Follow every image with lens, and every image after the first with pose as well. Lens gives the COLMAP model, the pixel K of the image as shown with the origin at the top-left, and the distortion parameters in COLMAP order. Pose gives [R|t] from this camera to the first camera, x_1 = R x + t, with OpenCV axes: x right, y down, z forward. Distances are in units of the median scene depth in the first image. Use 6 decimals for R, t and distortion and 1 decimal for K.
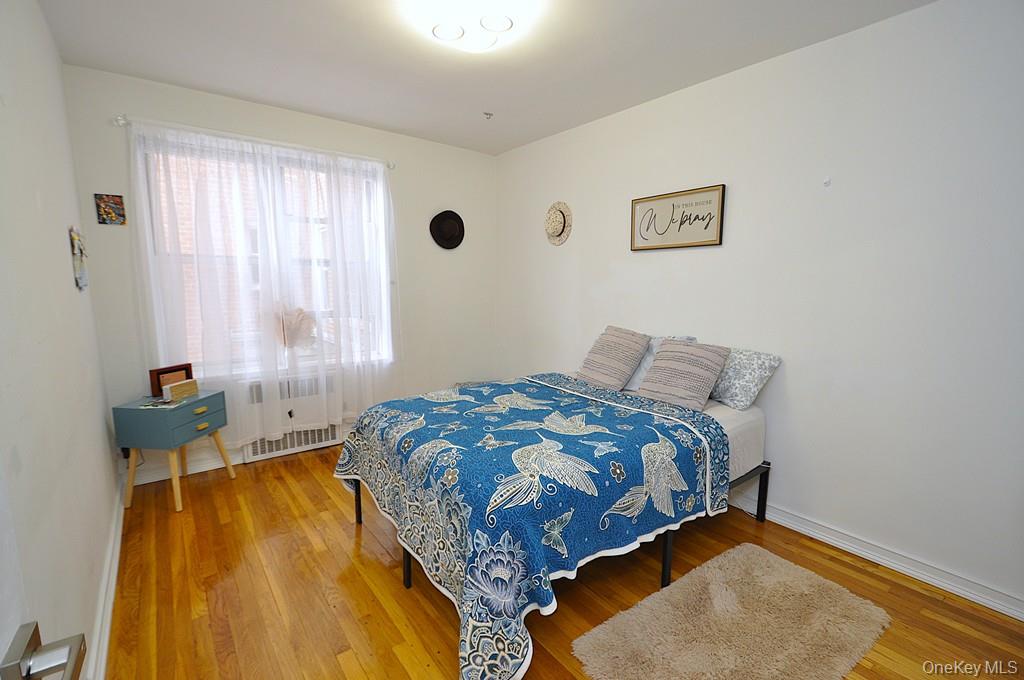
lens RADIAL K [[453.5, 0, 509.8], [0, 453.5, 343.6], [0, 0, 1]] dist [0.002355, -0.002767]
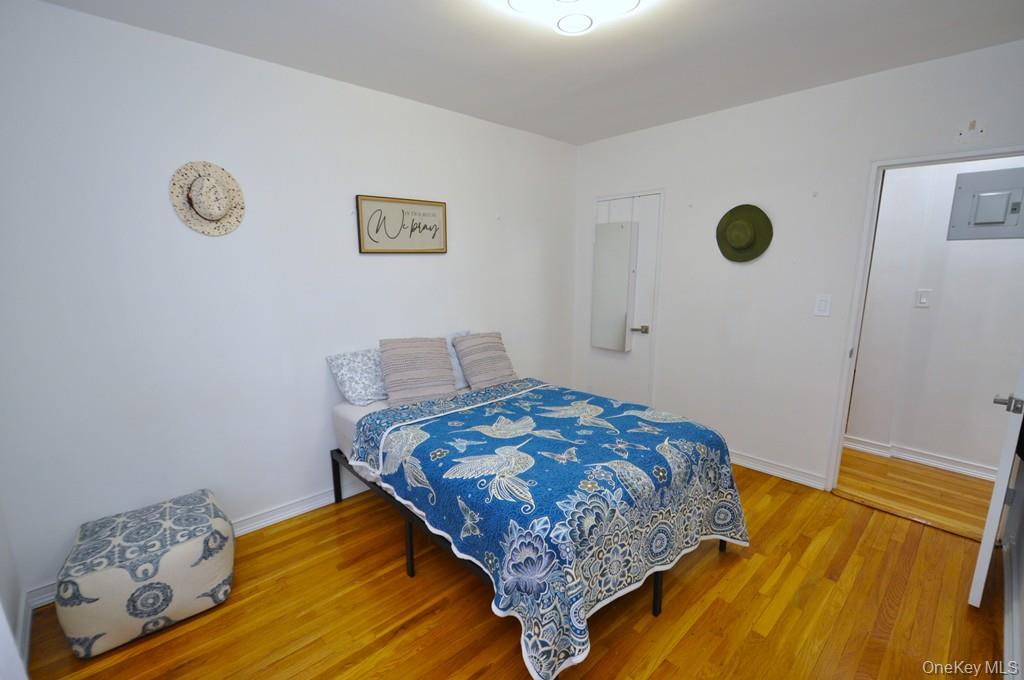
lens RADIAL K [[453.5, 0, 510.4], [0, 453.5, 342.3], [0, 0, 1]] dist [0.002355, -0.002767]
pose [[-0.095006, -0.183309, 0.978454, -0.838654], [0.144444, 0.969959, 0.195743, -0.215729], [-0.984941, 0.159929, -0.065674, 1.029996]]
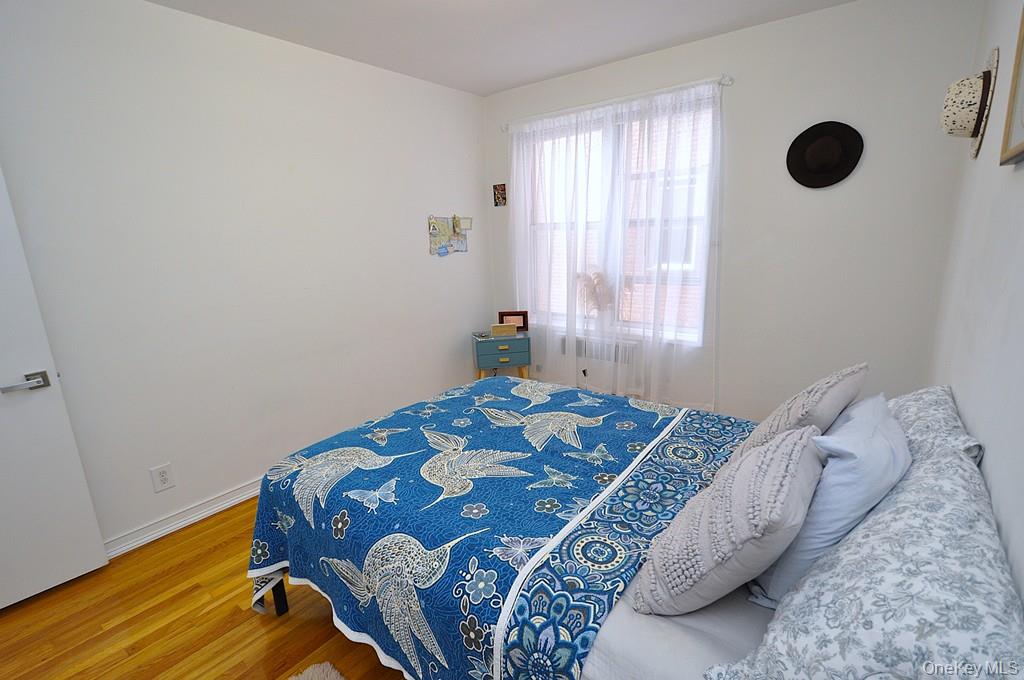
lens RADIAL K [[479.3, 0, 504.4], [0, 479.3, 340.5], [0, 0, 1]] dist [0.007359, -0.000782]
pose [[0.245645, 0.198841, -0.948747, 0.698578], [-0.097816, 0.978824, 0.179818, -0.135777], [0.964412, 0.048631, 0.259893, 0.717495]]
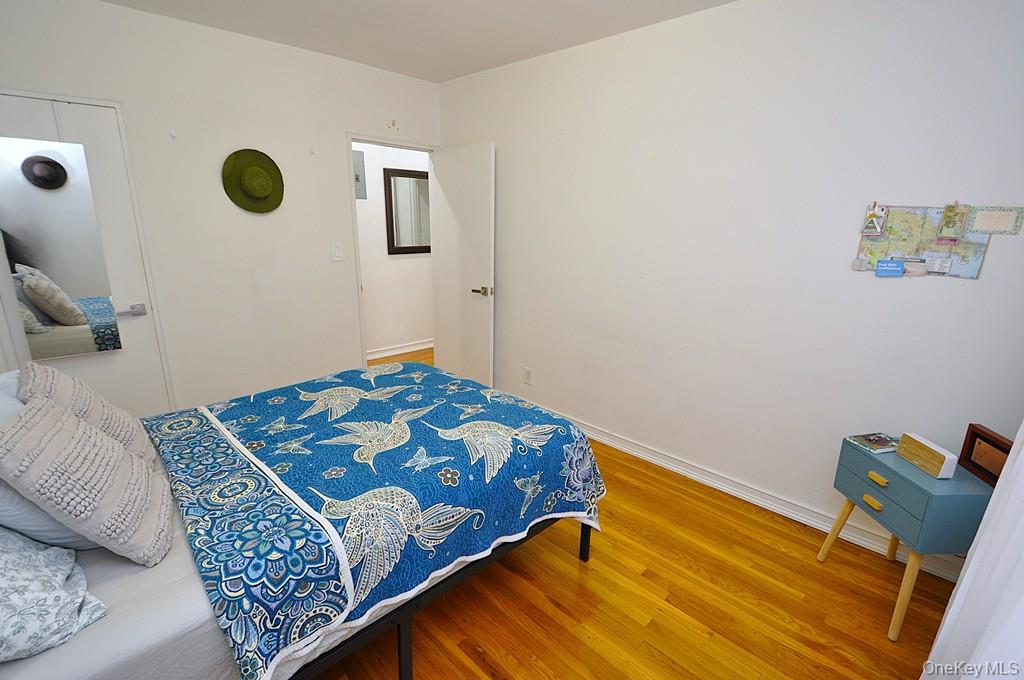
lens RADIAL K [[479.3, 0, 514.5], [0, 479.3, 341.3], [0, 0, 1]] dist [0.007359, -0.000782]
pose [[-0.990415, 0.009352, -0.137806, -0.094638], [-0.044869, 0.921811, 0.385035, -0.297242], [0.130632, 0.387528, -0.912556, 1.642556]]
